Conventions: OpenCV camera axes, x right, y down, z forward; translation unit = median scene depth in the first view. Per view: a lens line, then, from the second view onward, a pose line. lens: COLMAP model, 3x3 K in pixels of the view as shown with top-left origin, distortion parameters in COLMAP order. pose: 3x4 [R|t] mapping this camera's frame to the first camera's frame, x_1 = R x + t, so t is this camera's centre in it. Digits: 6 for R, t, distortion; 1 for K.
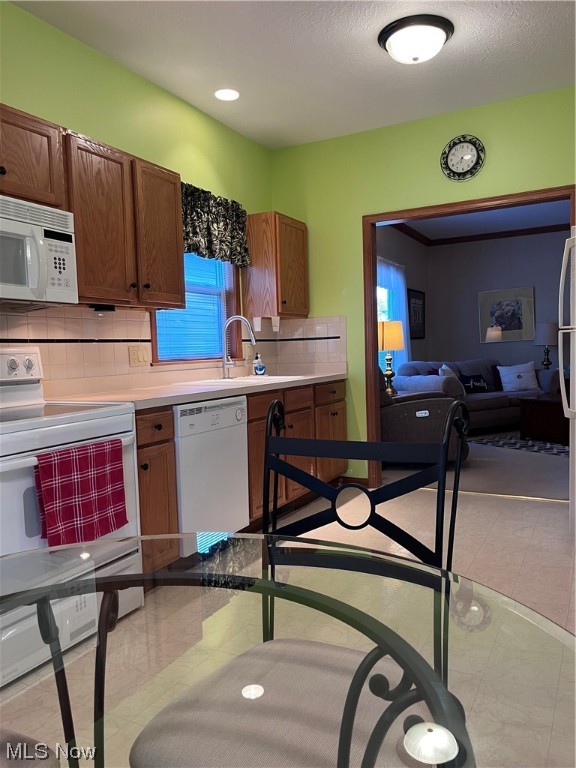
lens RADIAL K [[573.6, 0, 288.0], [0, 573.6, 384.0], [0, 0, 1]] dist [0.071348, -0.080464]
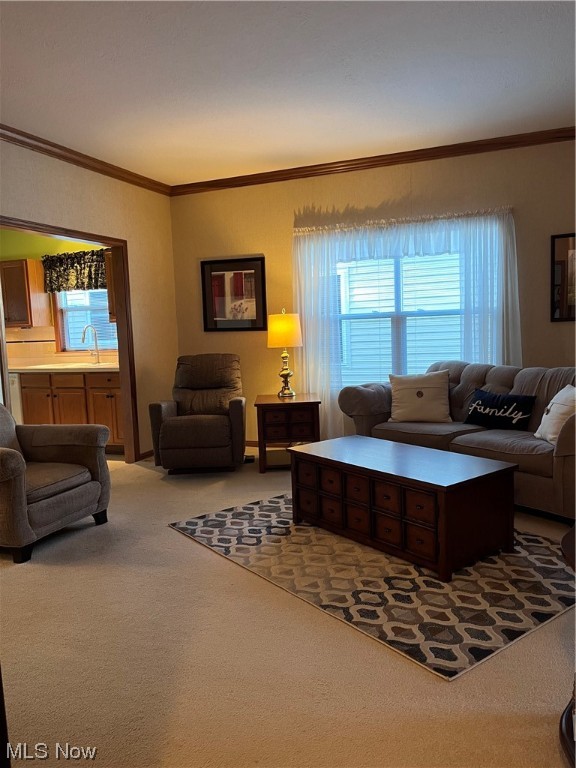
lens RADIAL K [[573.6, 0, 288.0], [0, 573.6, 384.0], [0, 0, 1]] dist [0.071348, -0.080464]
pose [[0.116598, 0.125102, -0.985269, 1.945402], [-0.026340, 0.992076, 0.122850, -0.206353], [0.992830, 0.011628, 0.118969, 1.668222]]
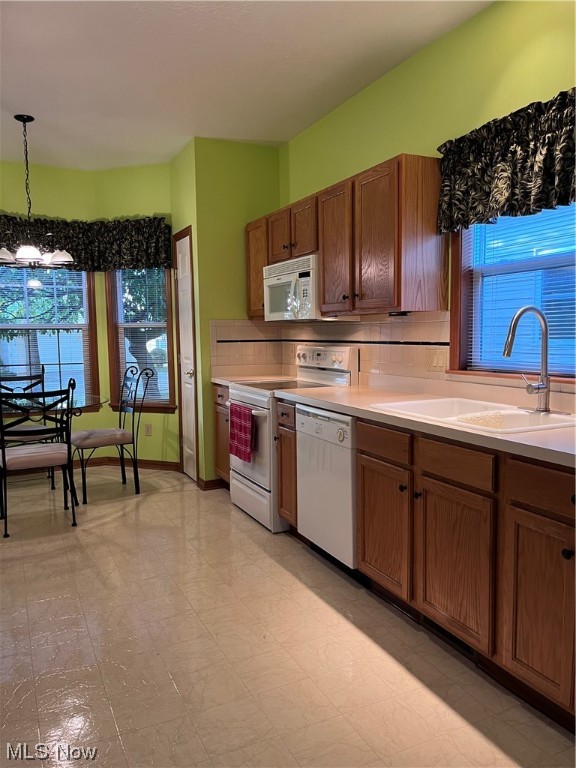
lens RADIAL K [[573.6, 0, 288.0], [0, 573.6, 384.0], [0, 0, 1]] dist [0.071348, -0.080464]
pose [[-0.583134, 0.114614, -0.804250, 0.649128], [-0.017832, 0.987953, 0.153723, -0.155064], [0.812180, 0.103983, -0.574066, 1.402809]]
